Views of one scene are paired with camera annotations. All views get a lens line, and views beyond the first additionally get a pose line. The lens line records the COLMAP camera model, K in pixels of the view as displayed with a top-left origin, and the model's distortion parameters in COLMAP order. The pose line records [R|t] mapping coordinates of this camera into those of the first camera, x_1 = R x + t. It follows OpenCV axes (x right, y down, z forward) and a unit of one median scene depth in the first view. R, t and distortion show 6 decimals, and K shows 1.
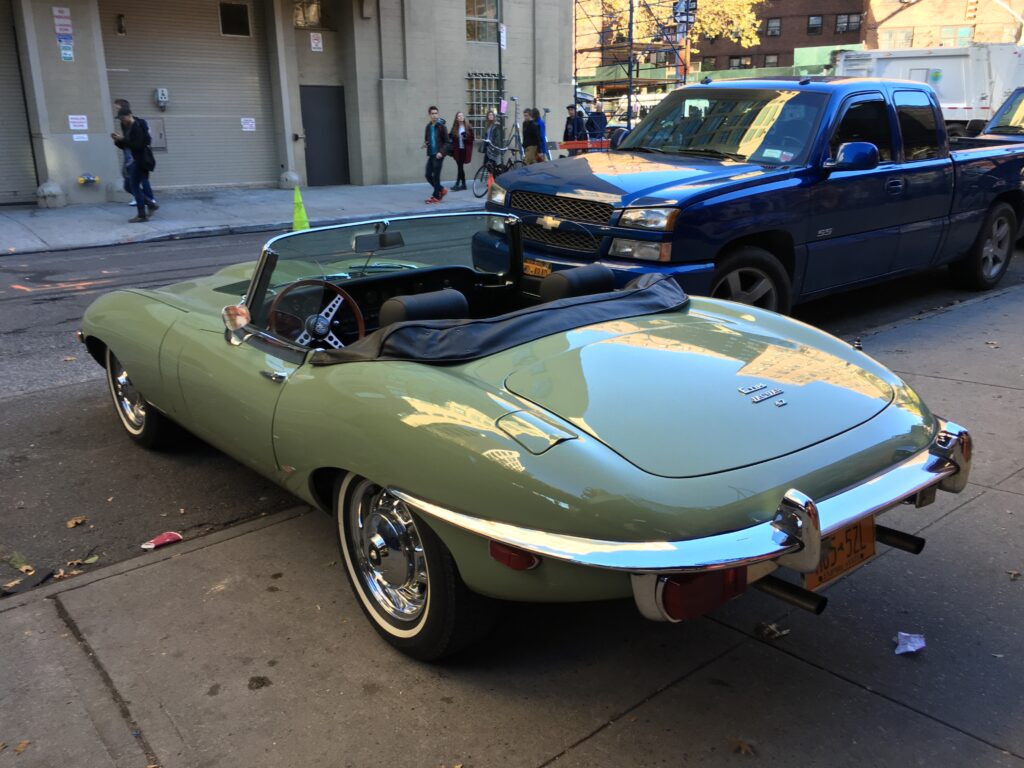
lens RADIAL K [[873.7, 0, 506.9], [0, 873.7, 385.9], [0, 0, 1]] dist [0.079010, -0.102143]
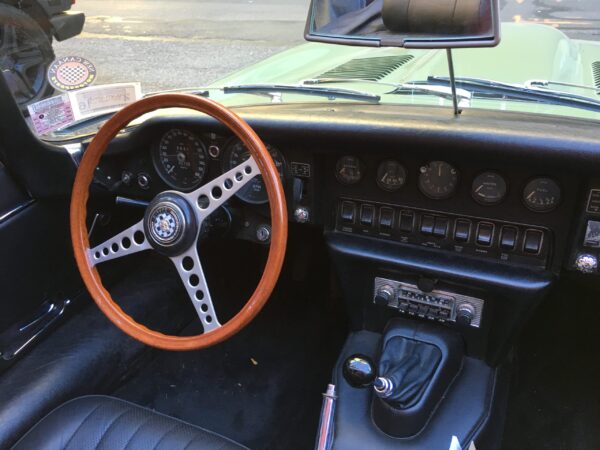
lens RADIAL K [[511.9, 0, 297.0], [0, 511.9, 226.1], [0, 0, 1]] dist [0.079010, -0.102143]
pose [[0.458308, 0.450167, -0.766357, -0.019499], [-0.223681, 0.892912, 0.390737, -0.185625], [0.860186, -0.007658, 0.509923, 1.042220]]
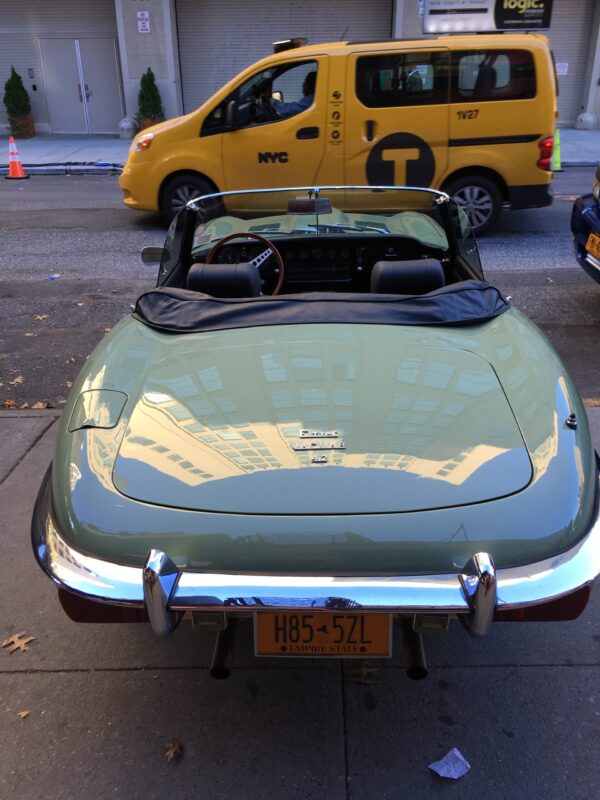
lens RADIAL K [[682.6, 0, 300.0], [0, 682.6, 400.0], [0, 0, 1]] dist [0.079010, -0.102143]
pose [[0.766682, 0.284112, -0.575742, 0.501066], [-0.185037, 0.956487, 0.225596, -0.142750], [0.614785, -0.066427, 0.785892, 0.315144]]
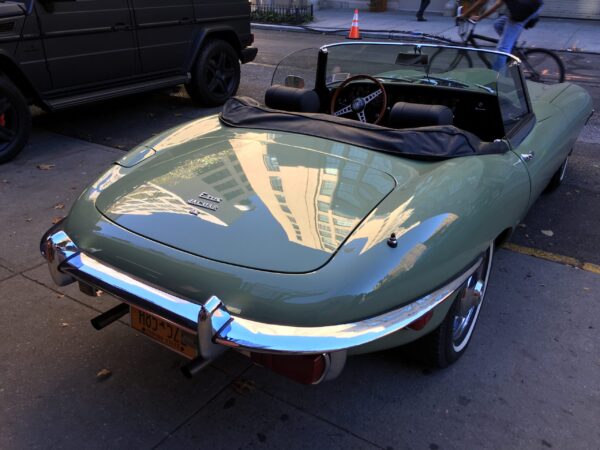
lens RADIAL K [[511.9, 0, 297.0], [0, 511.9, 226.1], [0, 0, 1]] dist [0.079010, -0.102143]
pose [[0.304120, 0.442402, -0.843677, 0.730807], [-0.285353, 0.887266, 0.362398, -0.203058], [0.908892, 0.130534, 0.396076, 0.613337]]
